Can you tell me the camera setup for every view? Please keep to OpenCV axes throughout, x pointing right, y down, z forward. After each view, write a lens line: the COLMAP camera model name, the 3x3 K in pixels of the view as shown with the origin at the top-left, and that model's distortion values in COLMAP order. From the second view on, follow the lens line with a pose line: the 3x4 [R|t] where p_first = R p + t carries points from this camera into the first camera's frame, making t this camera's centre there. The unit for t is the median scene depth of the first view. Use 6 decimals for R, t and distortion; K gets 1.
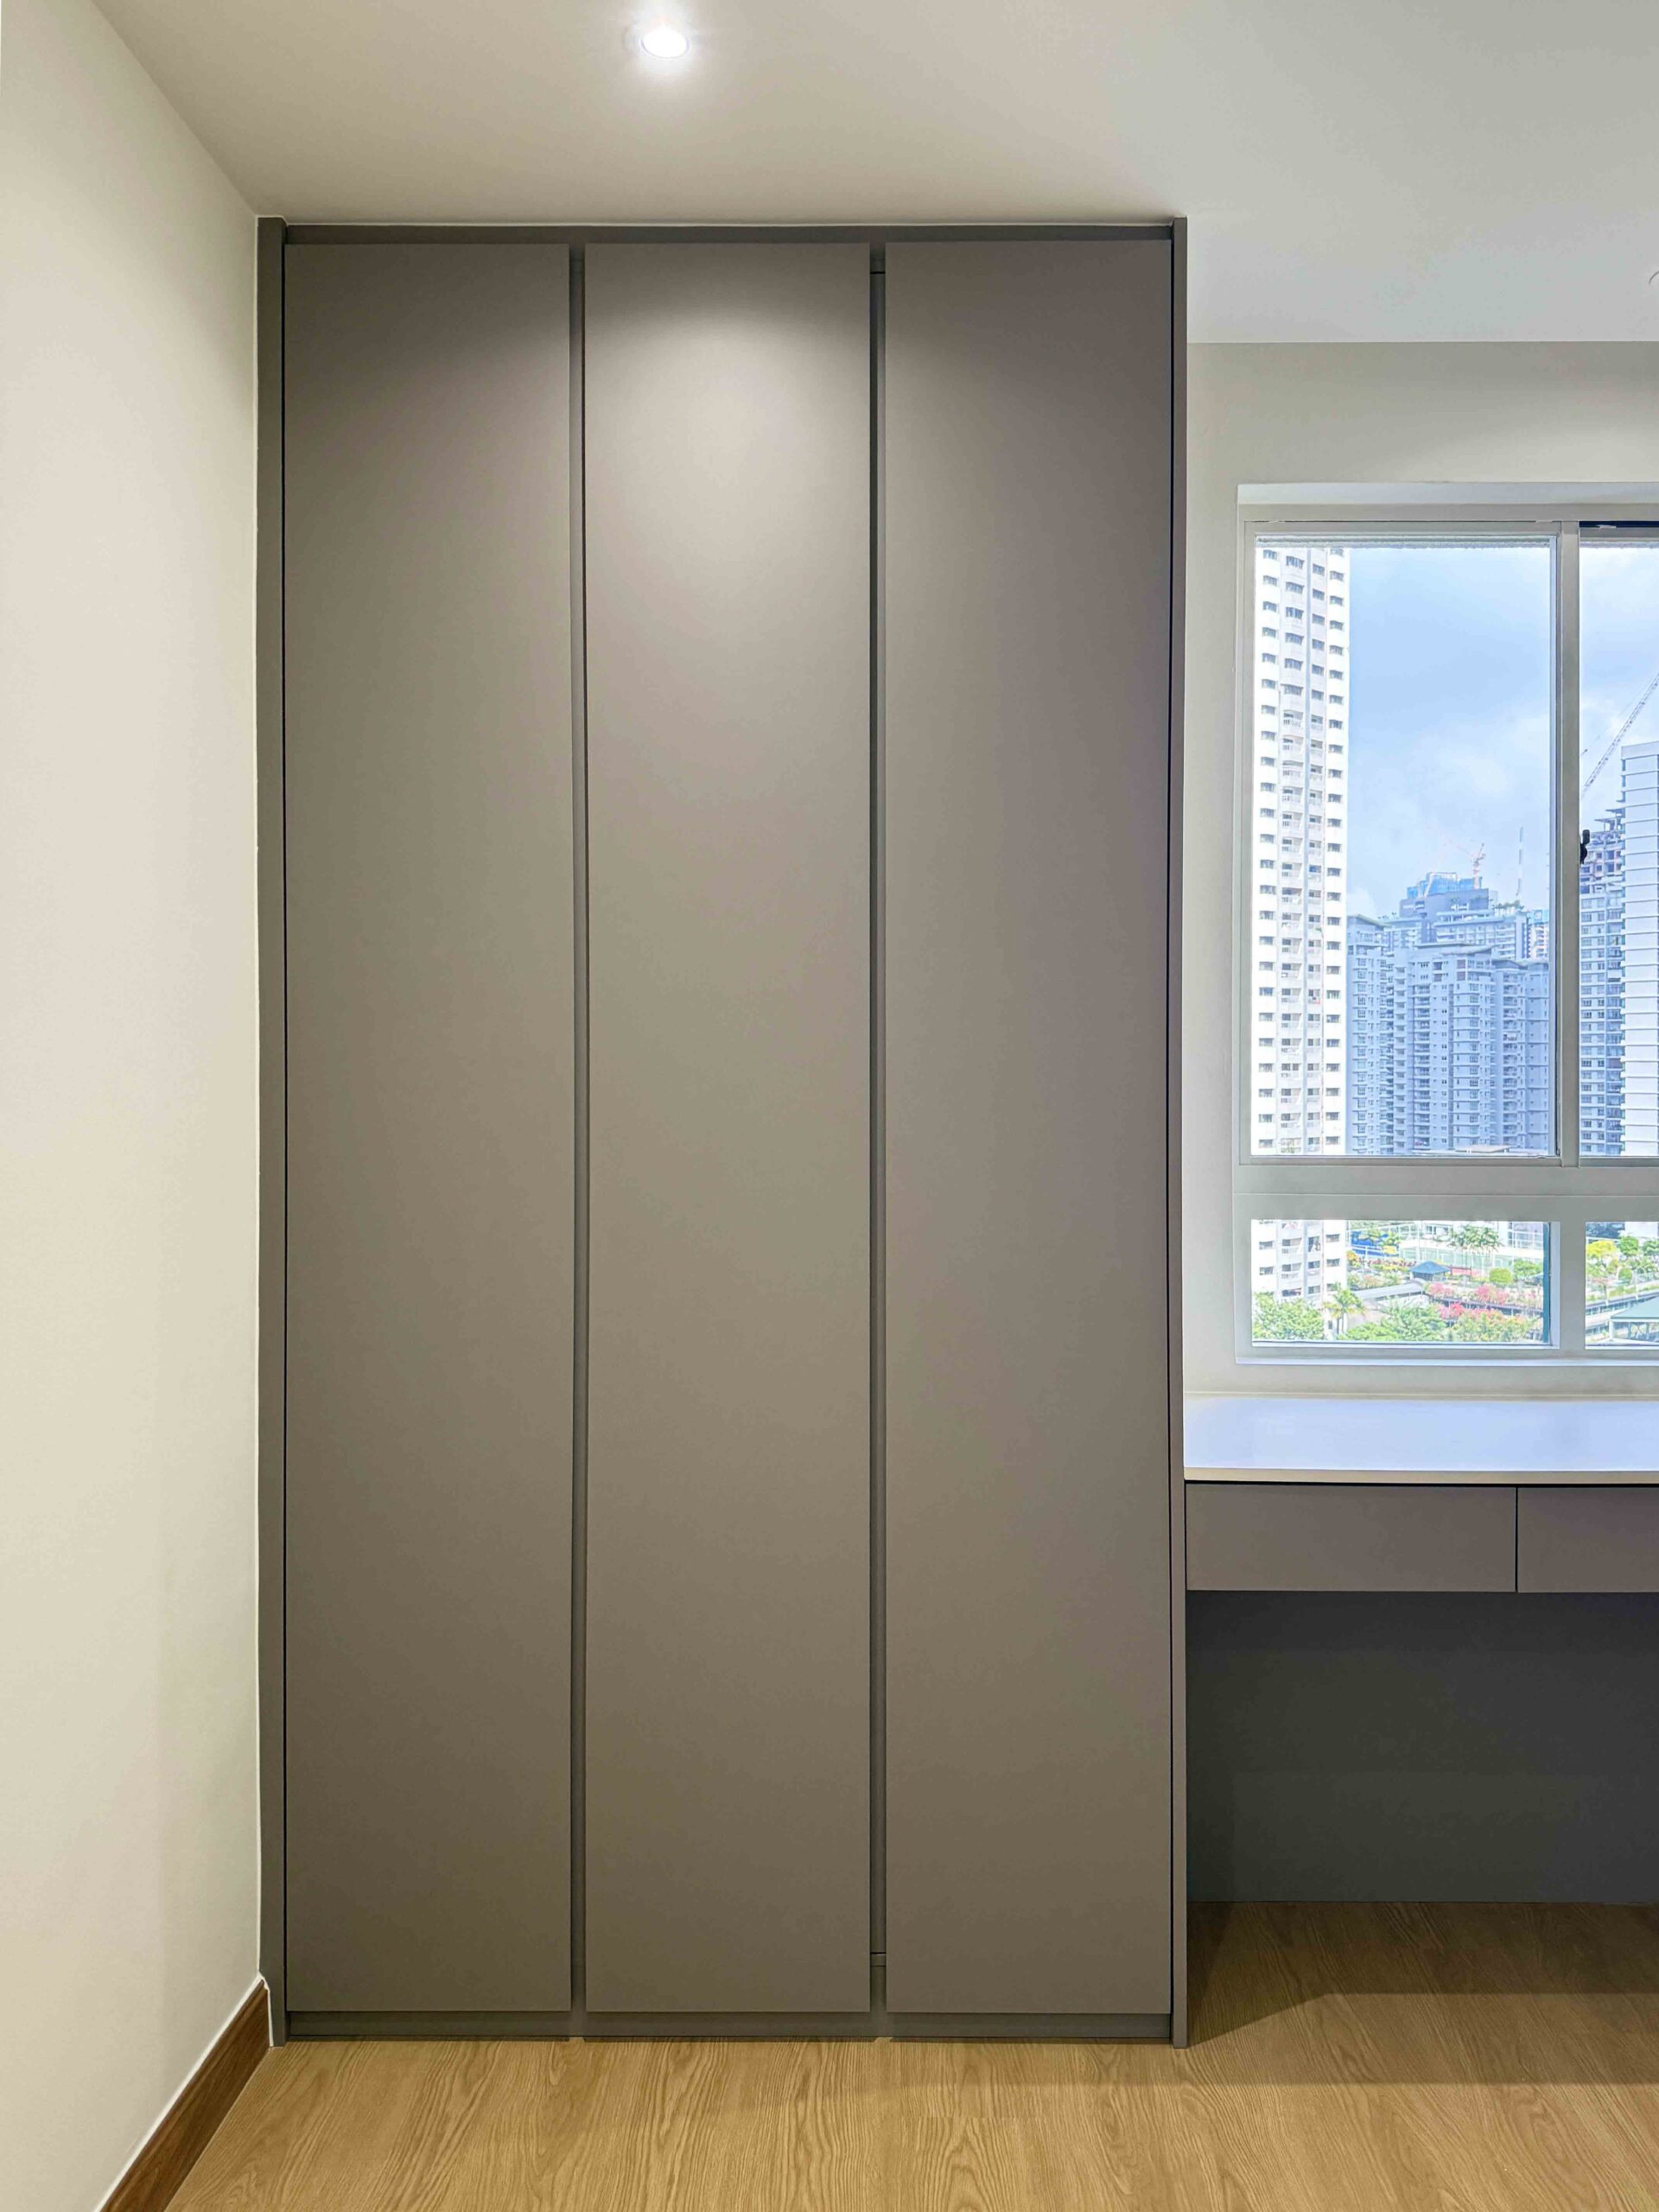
lens RADIAL K [[1737.8, 0, 823.6], [0, 1737.8, 1053.5], [0, 0, 1]] dist [0.016964, 0.002189]
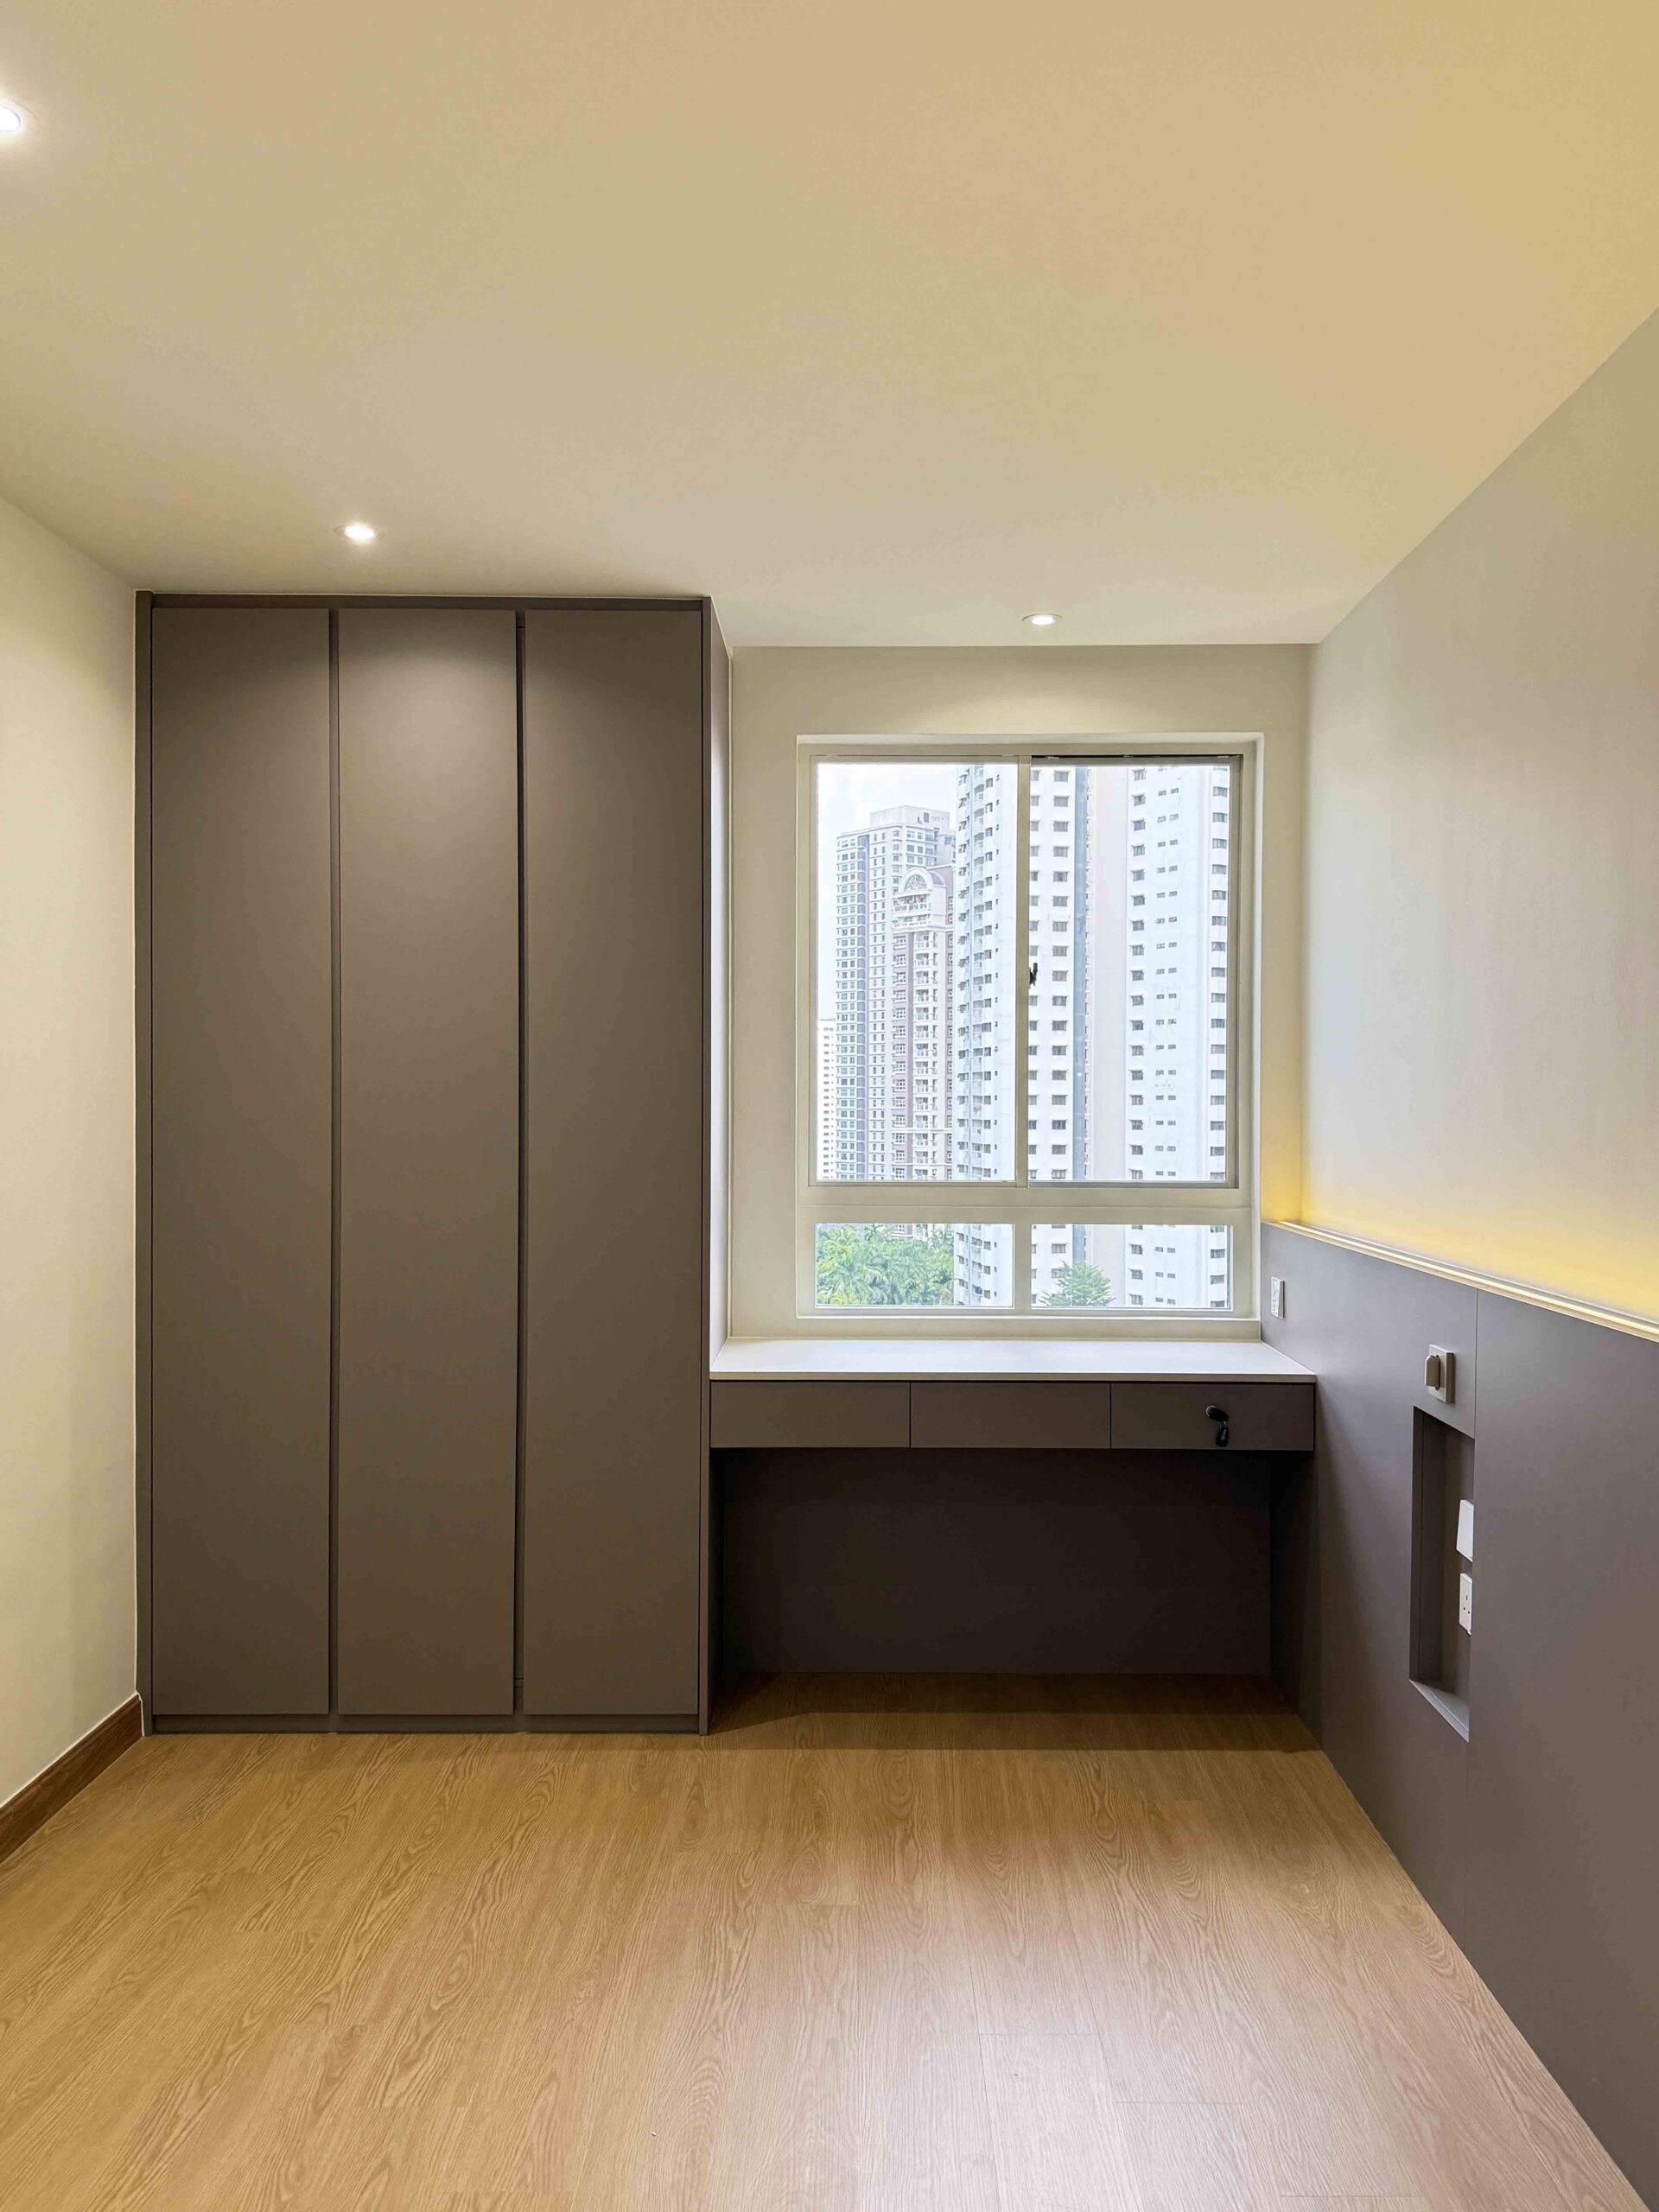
lens RADIAL K [[1683.8, 0, 740.2], [0, 1683.8, 1082.9], [0, 0, 1]] dist [0.042943, -0.053634]
pose [[0.999562, 0.000333, -0.029592, 0.279714], [-0.000624, 0.999951, -0.009830, -0.013087], [0.029587, 0.009844, 0.999514, -0.545558]]
